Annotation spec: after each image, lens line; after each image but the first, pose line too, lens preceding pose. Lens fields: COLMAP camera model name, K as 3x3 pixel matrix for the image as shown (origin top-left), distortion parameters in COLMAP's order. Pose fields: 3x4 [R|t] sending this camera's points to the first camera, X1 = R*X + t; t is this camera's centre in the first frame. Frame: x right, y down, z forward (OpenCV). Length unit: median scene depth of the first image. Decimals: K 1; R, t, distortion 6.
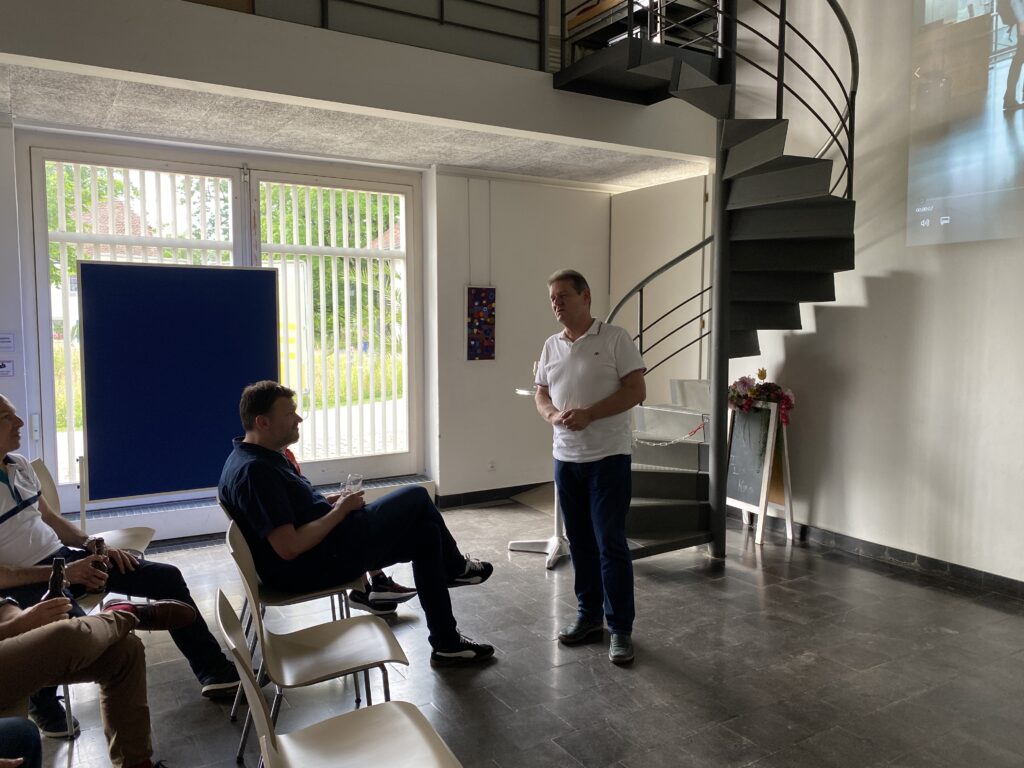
lens RADIAL K [[780.5, 0, 505.7], [0, 780.5, 384.7], [0, 0, 1]] dist [0.003705, -0.006106]
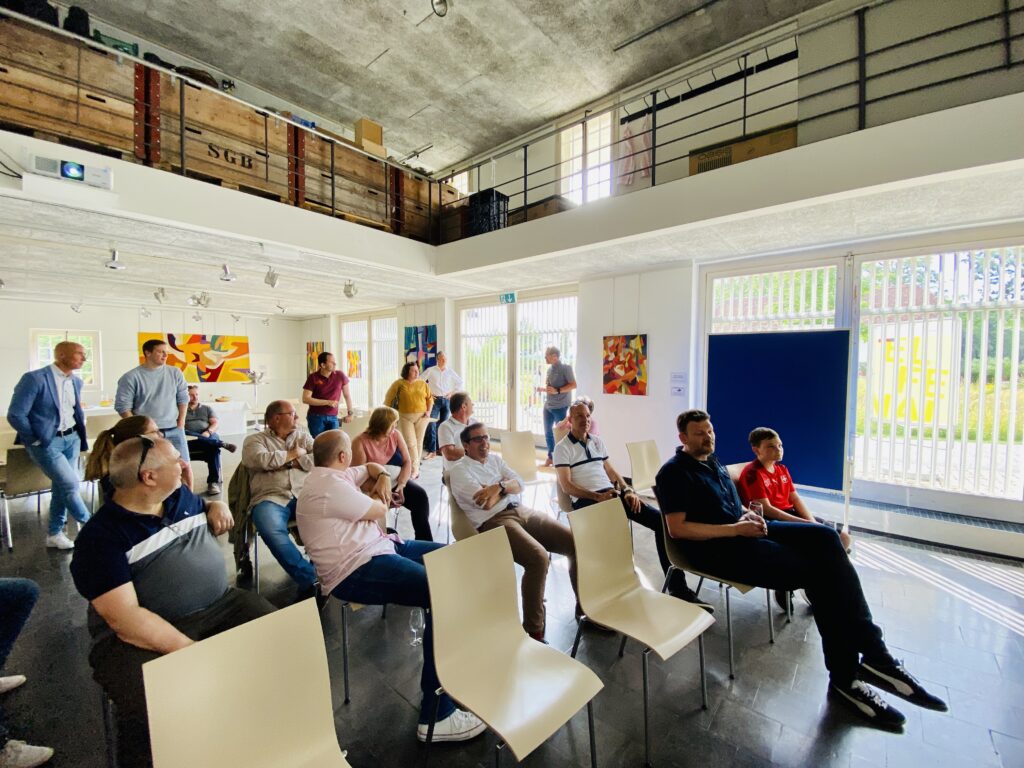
lens RADIAL K [[418.0, 0, 510.0], [0, 418.0, 385.4], [0, 0, 1]] dist [0.001885, -0.010181]
pose [[0.311712, 0.050242, -0.948847, 0.196909], [-0.079381, 0.996487, 0.026686, -0.029540], [0.946855, 0.067002, 0.314605, 0.263952]]
